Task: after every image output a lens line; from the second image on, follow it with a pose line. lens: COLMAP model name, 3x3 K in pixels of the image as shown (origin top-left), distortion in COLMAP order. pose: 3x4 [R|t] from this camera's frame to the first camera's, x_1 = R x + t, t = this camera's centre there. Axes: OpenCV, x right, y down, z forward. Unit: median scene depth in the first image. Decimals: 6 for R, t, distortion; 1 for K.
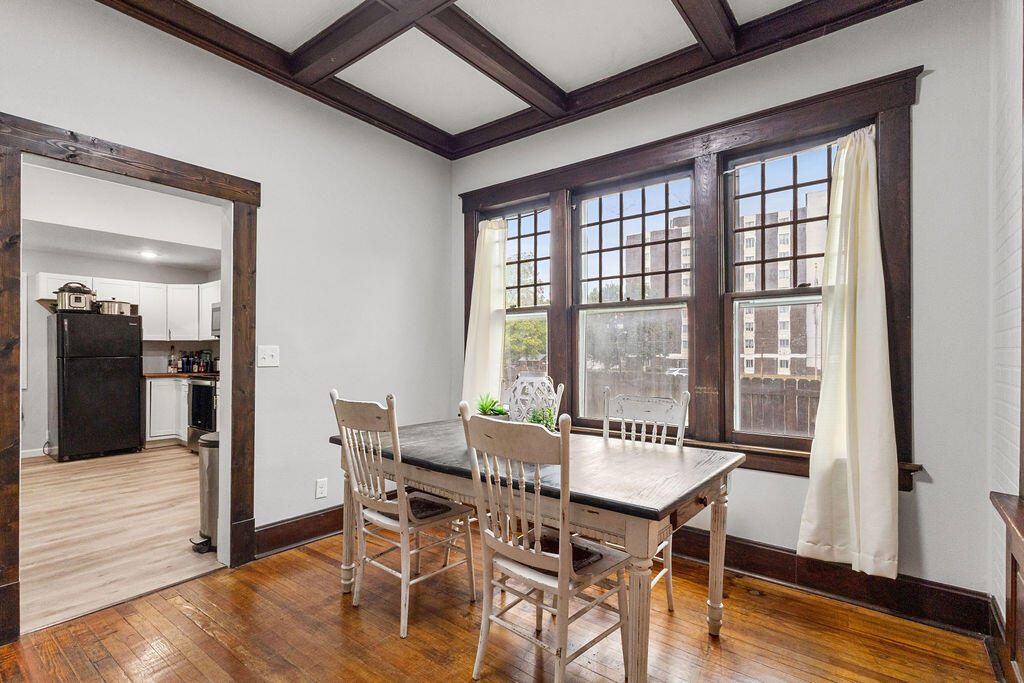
lens RADIAL K [[482.8, 0, 511.8], [0, 482.8, 352.8], [0, 0, 1]] dist [0.014131, -0.000282]
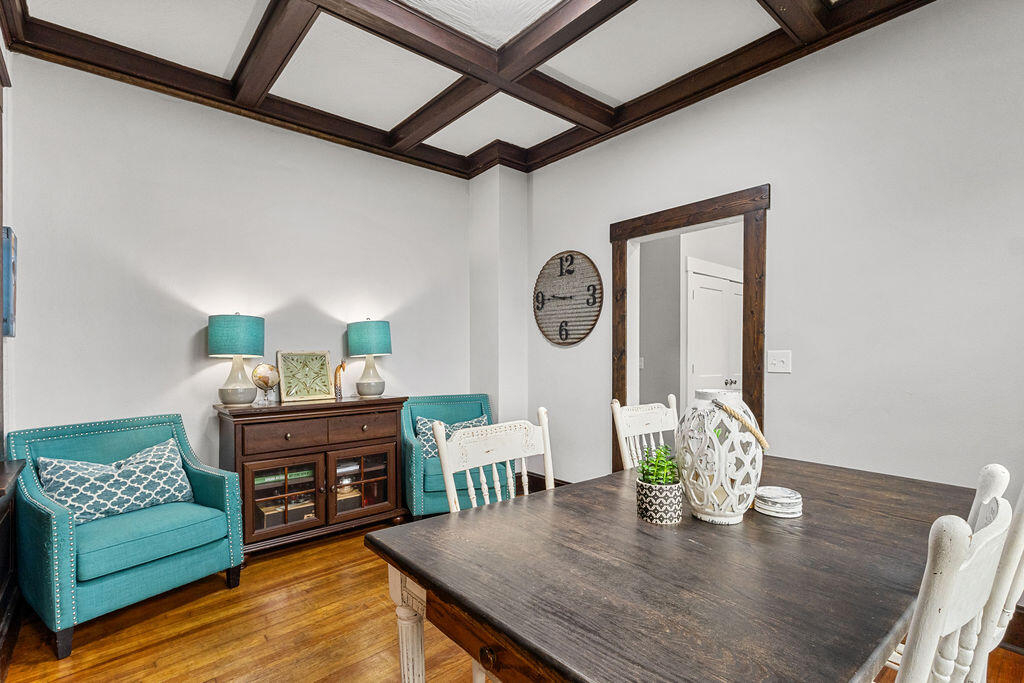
lens RADIAL K [[487.8, 0, 512.5], [0, 487.8, 358.9], [0, 0, 1]] dist [0.001603, 0.000101]
pose [[-0.201106, 0.009008, -0.979528, 0.281567], [0.000898, 0.999959, 0.009012, -0.003697], [0.979569, 0.000933, -0.201106, 0.357791]]
